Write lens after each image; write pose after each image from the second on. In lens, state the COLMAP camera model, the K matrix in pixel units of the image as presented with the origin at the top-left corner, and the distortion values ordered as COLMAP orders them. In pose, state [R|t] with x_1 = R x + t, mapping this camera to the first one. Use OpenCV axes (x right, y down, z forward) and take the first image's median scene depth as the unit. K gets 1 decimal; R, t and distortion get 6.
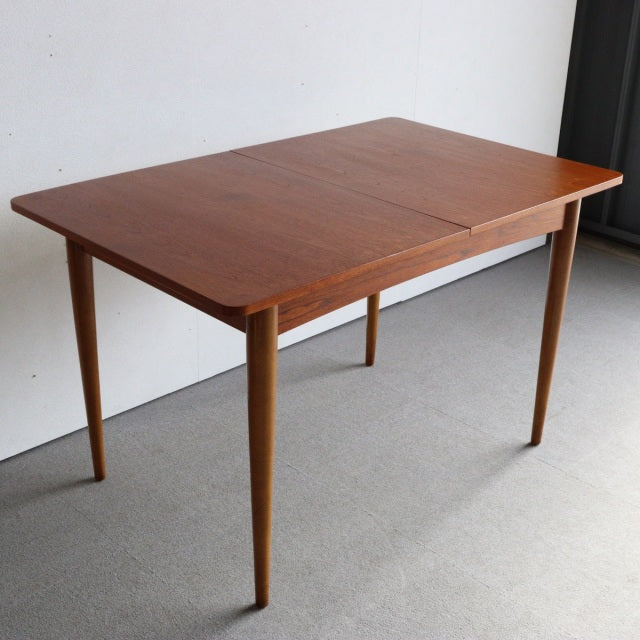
lens RADIAL K [[989.1, 0, 320.0], [0, 989.1, 320.0], [0, 0, 1]] dist [-0.033382, -0.035160]
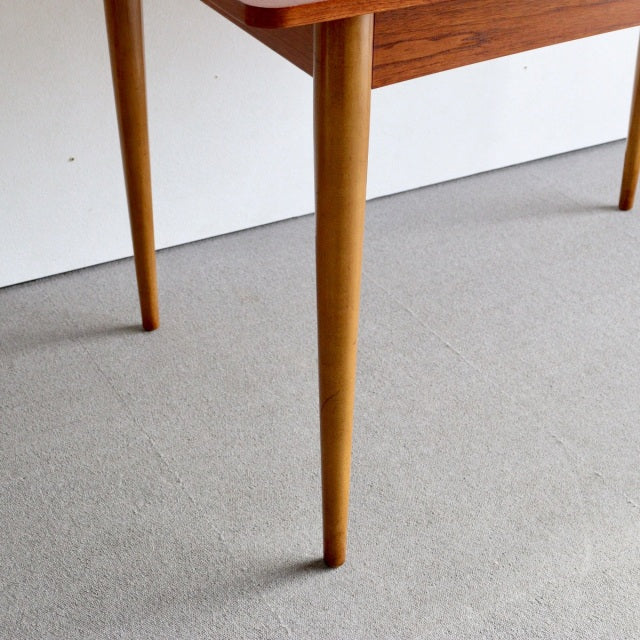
lens RADIAL K [[1262.2, 0, 320.0], [0, 1262.2, 320.0], [0, 0, 1]] dist [-0.007033, 0.049173]
pose [[0.963005, 0.122460, -0.240051, 0.084936], [-0.094384, 0.987632, 0.125196, 0.043640], [0.252414, -0.097907, 0.962653, 0.243201]]
